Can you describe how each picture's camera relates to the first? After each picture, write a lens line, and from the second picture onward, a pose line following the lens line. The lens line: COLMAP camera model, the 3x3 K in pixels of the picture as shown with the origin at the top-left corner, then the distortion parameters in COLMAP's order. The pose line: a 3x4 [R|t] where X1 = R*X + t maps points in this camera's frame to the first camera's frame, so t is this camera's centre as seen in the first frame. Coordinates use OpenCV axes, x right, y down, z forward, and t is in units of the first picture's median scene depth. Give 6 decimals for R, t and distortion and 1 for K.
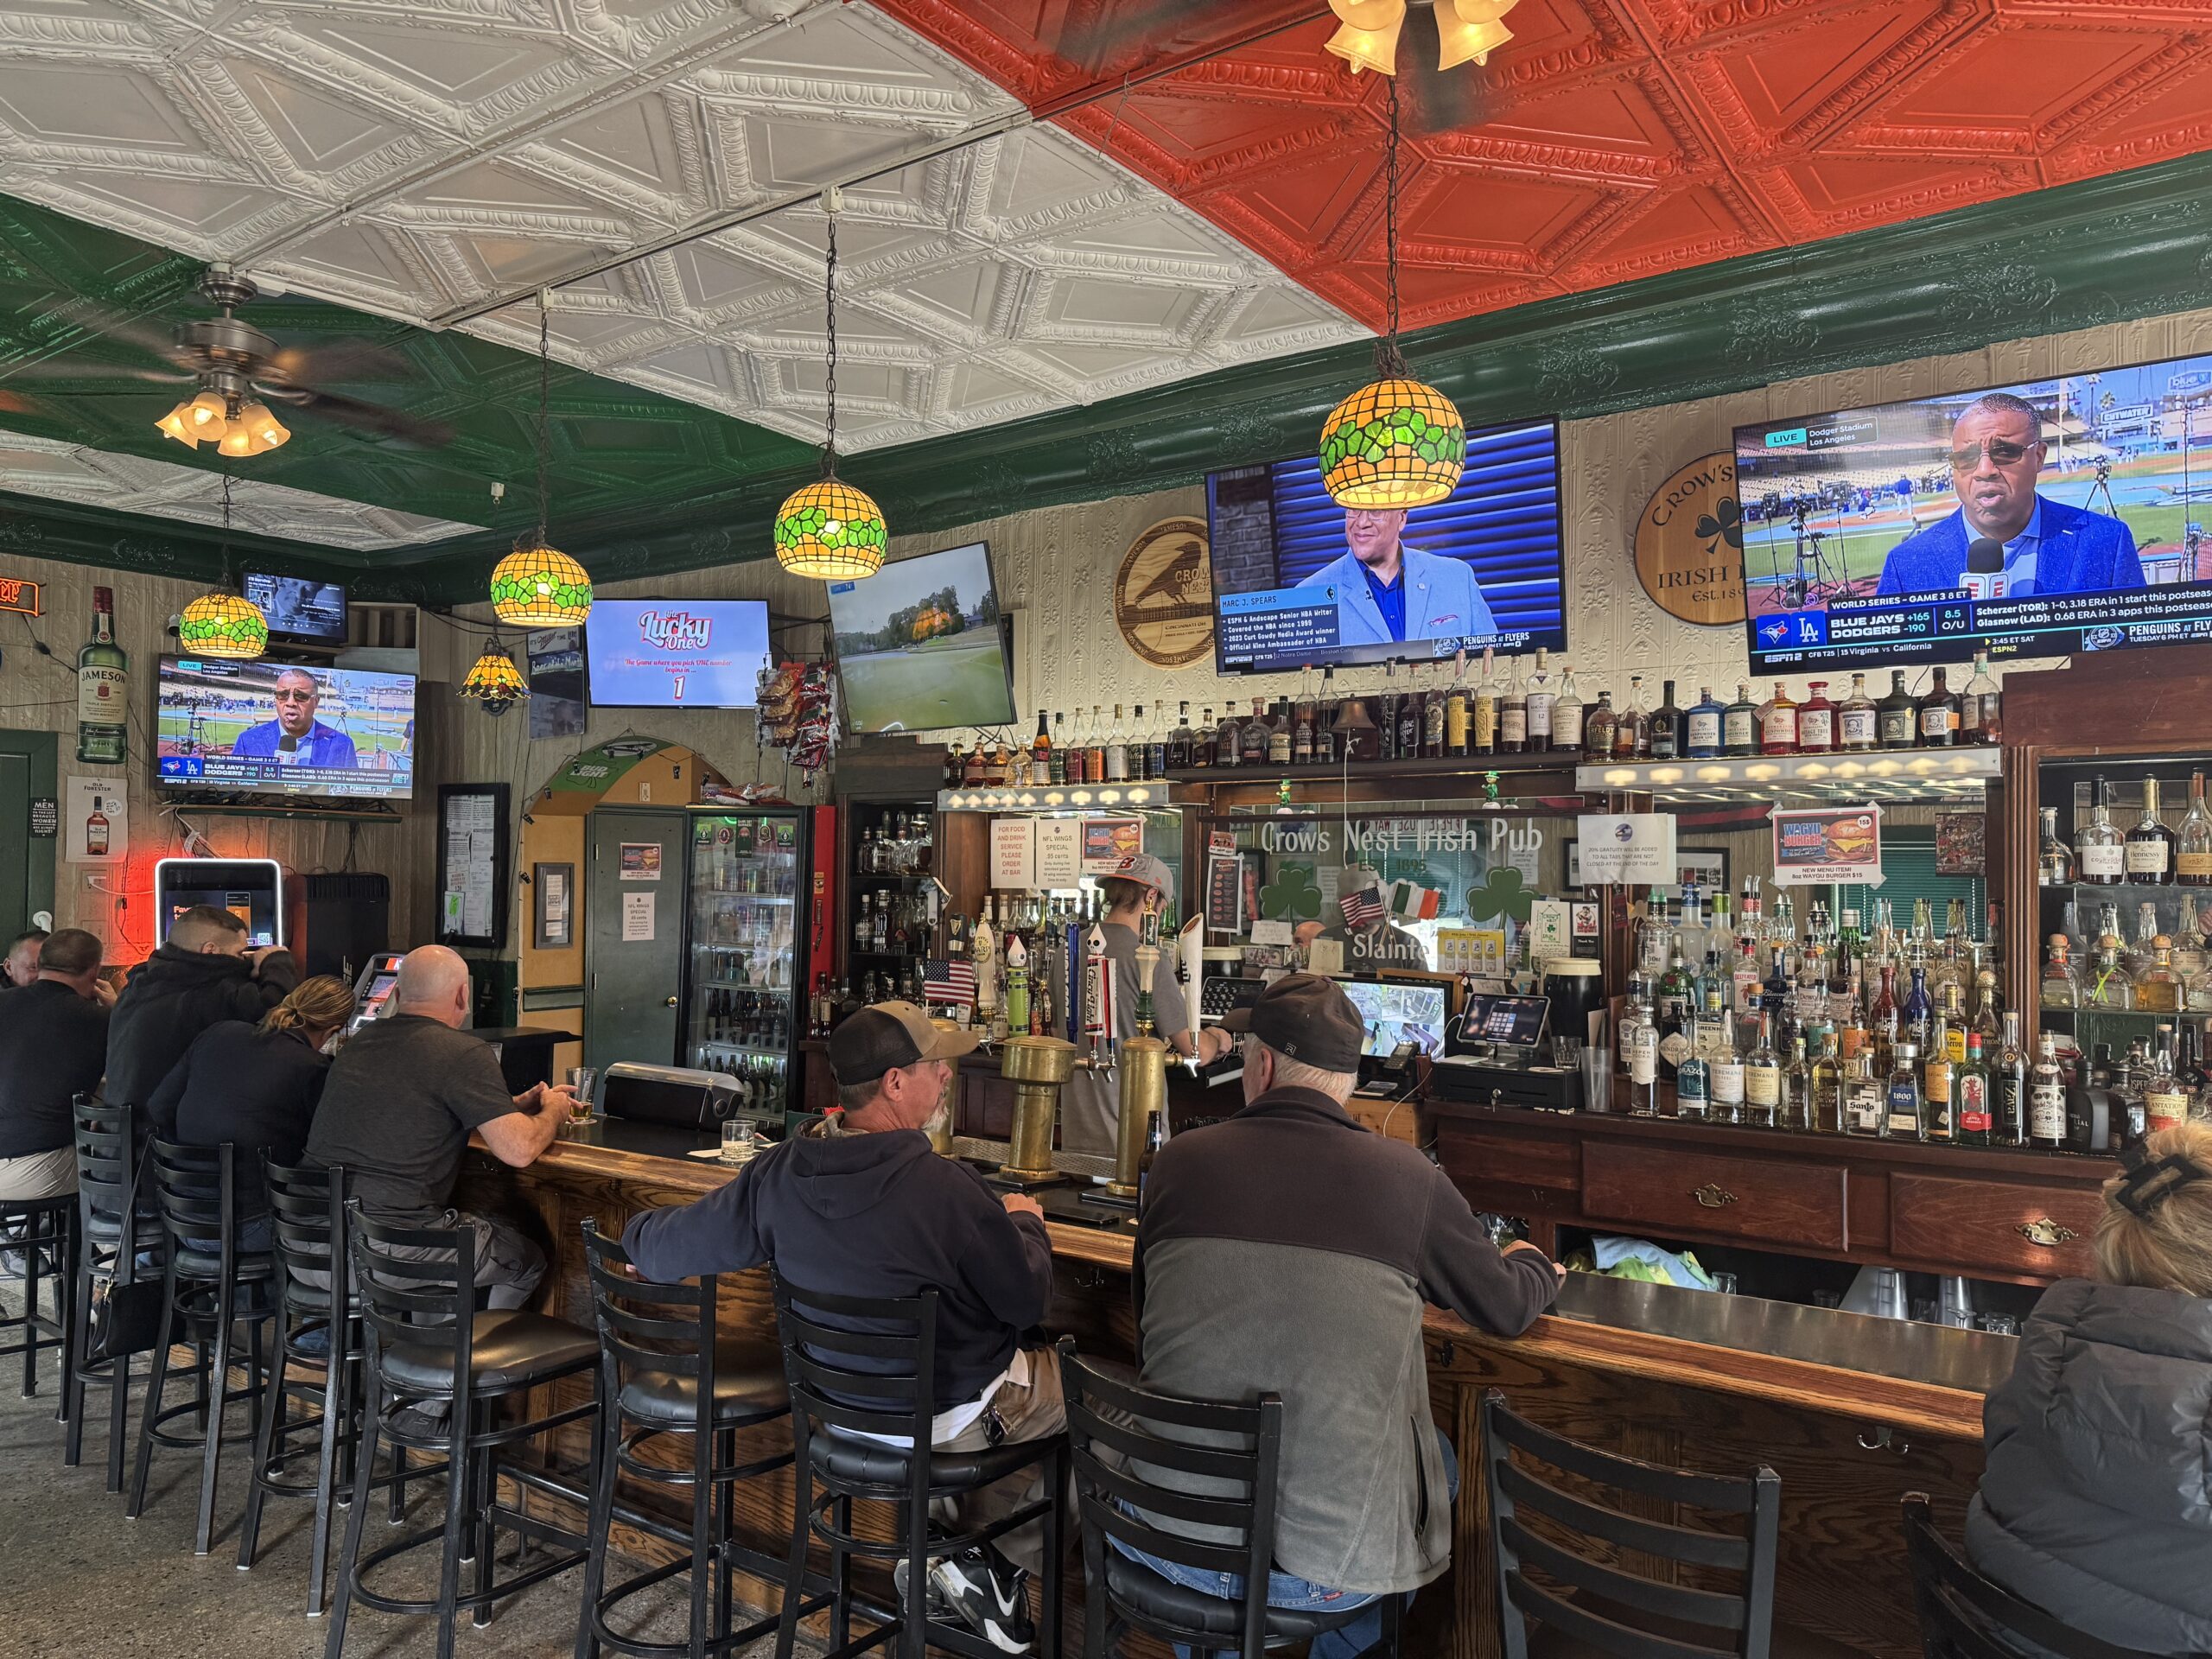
lens RADIAL K [[1557.9, 0, 1101.4], [0, 1557.9, 841.6], [0, 0, 1]] dist [0.037251, -0.032526]
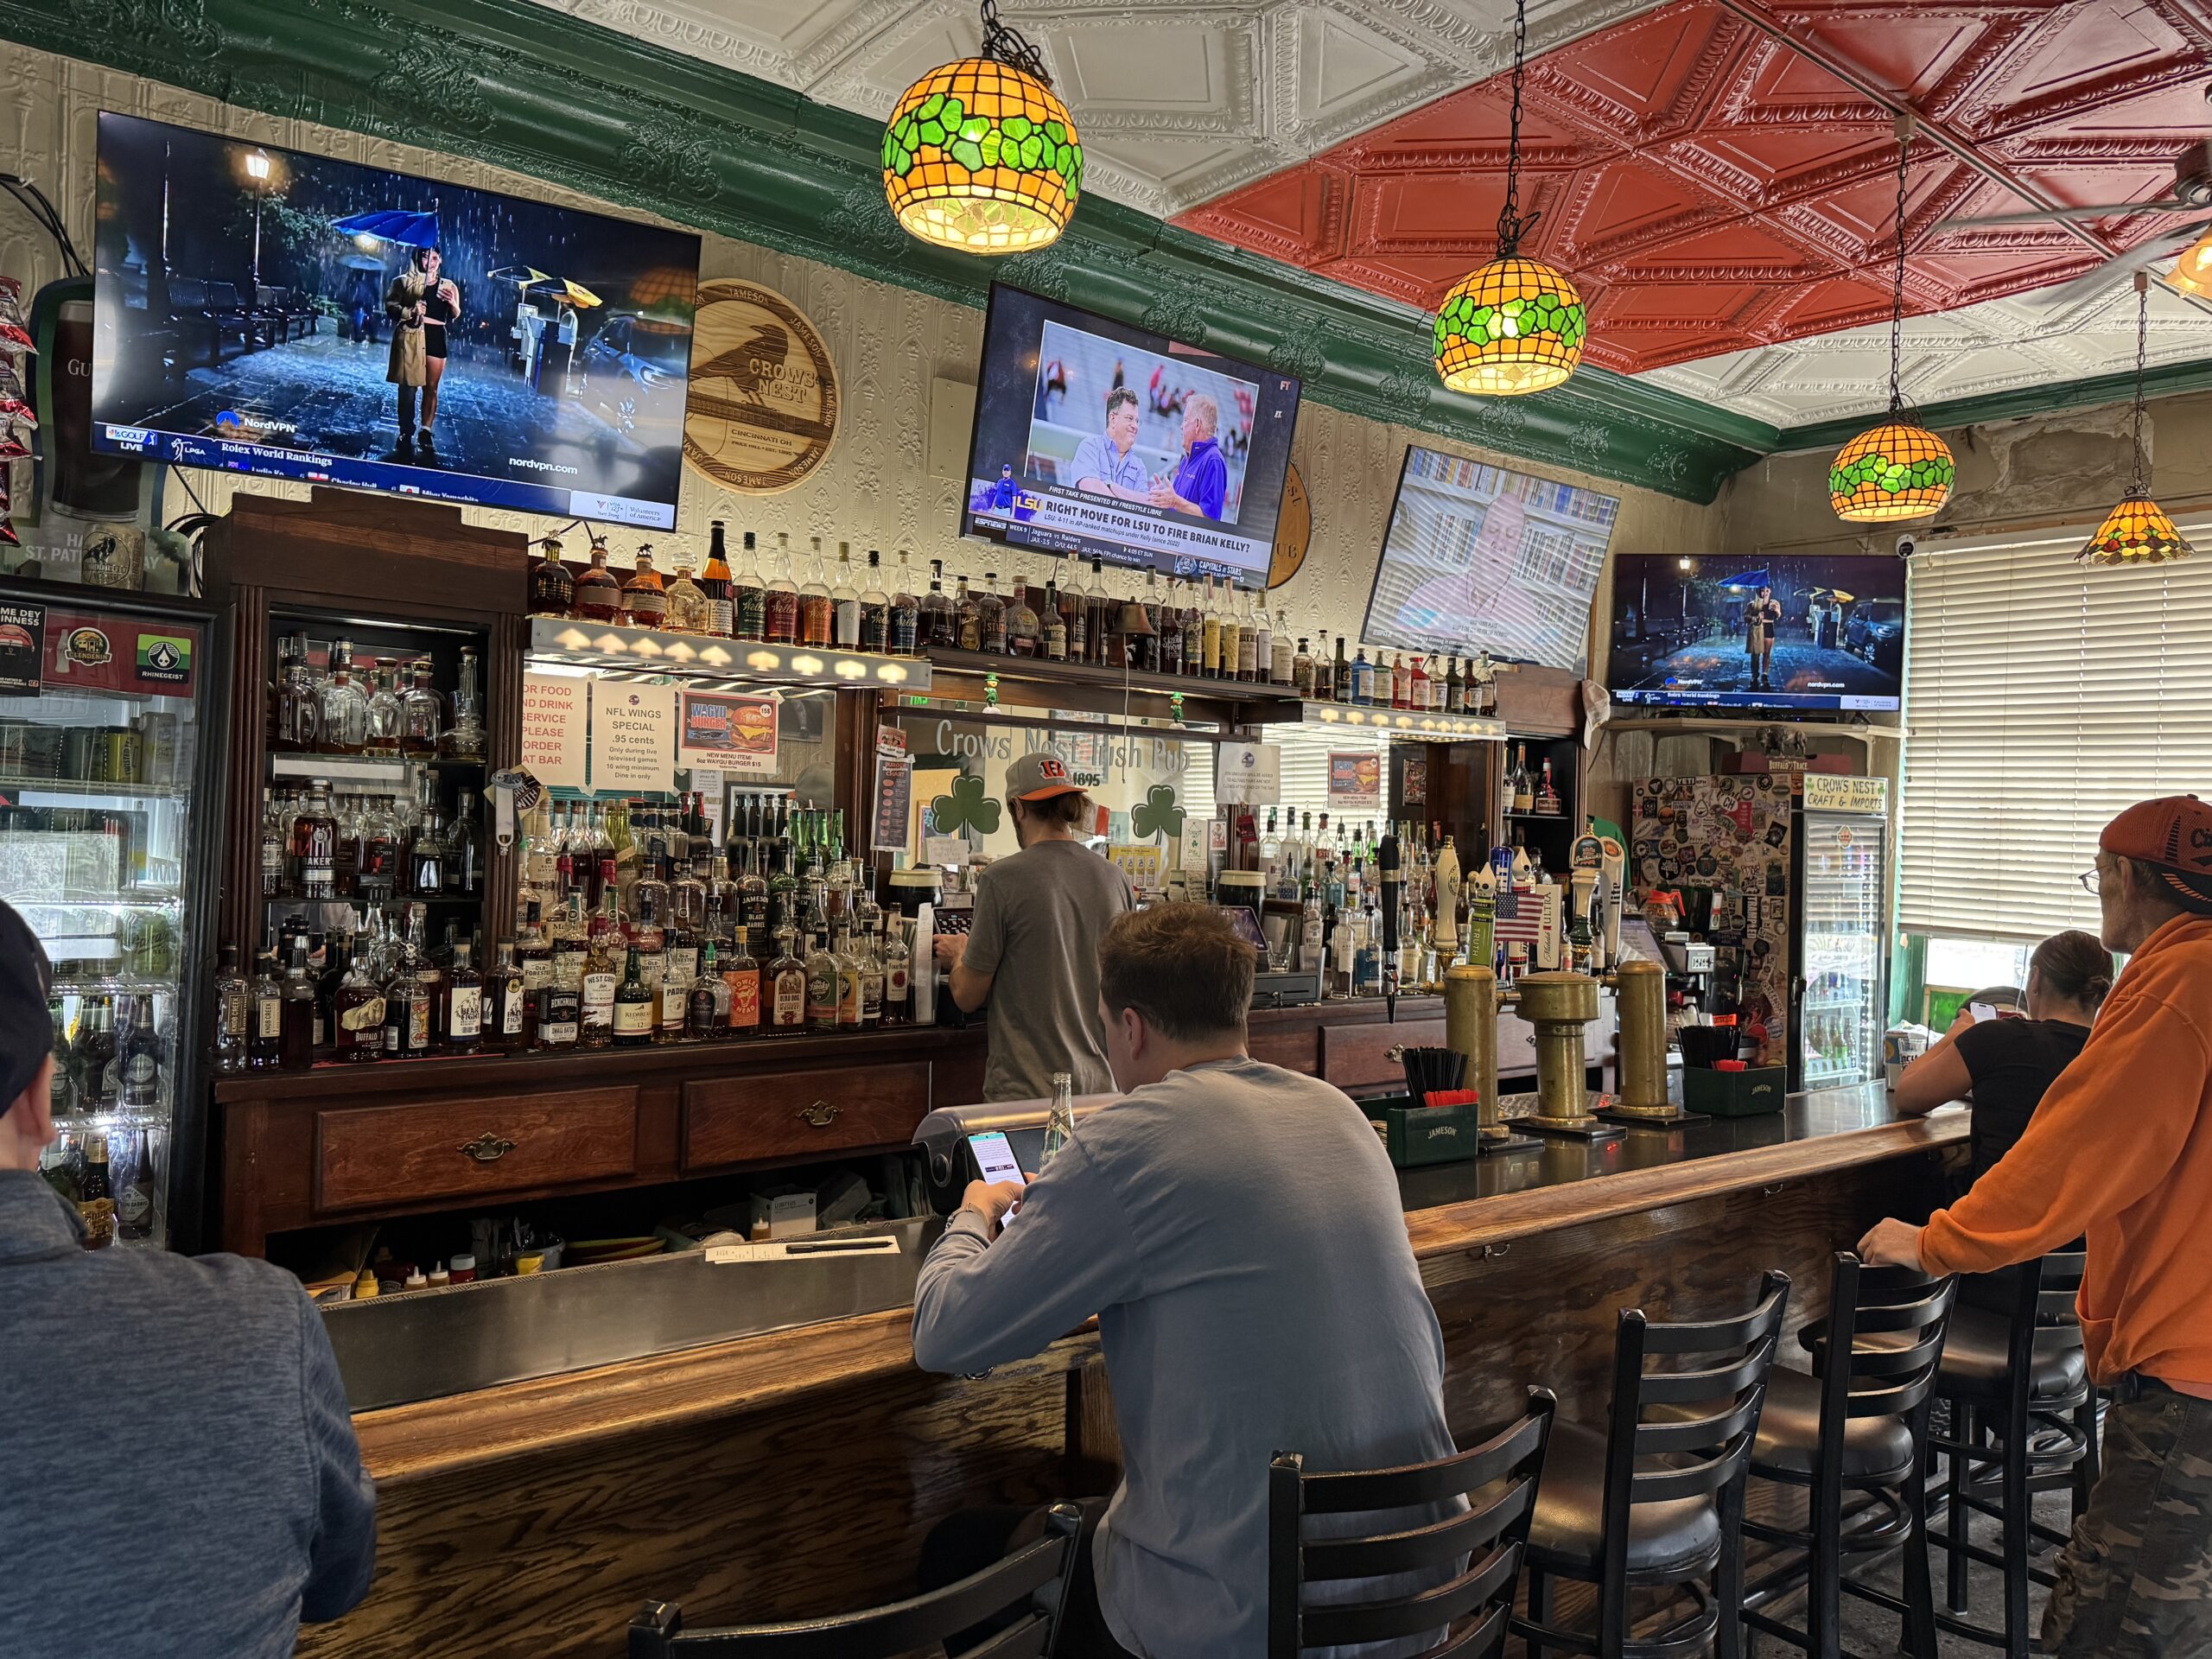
lens RADIAL K [[1557.9, 0, 1106.9], [0, 1557.9, 819.8], [0, 0, 1]] dist [0.037251, -0.032526]
pose [[0.275536, -0.013002, 0.961203, -0.659076], [-0.081494, 0.995993, 0.036834, 0.004013], [-0.957830, -0.088482, 0.273372, 0.673617]]
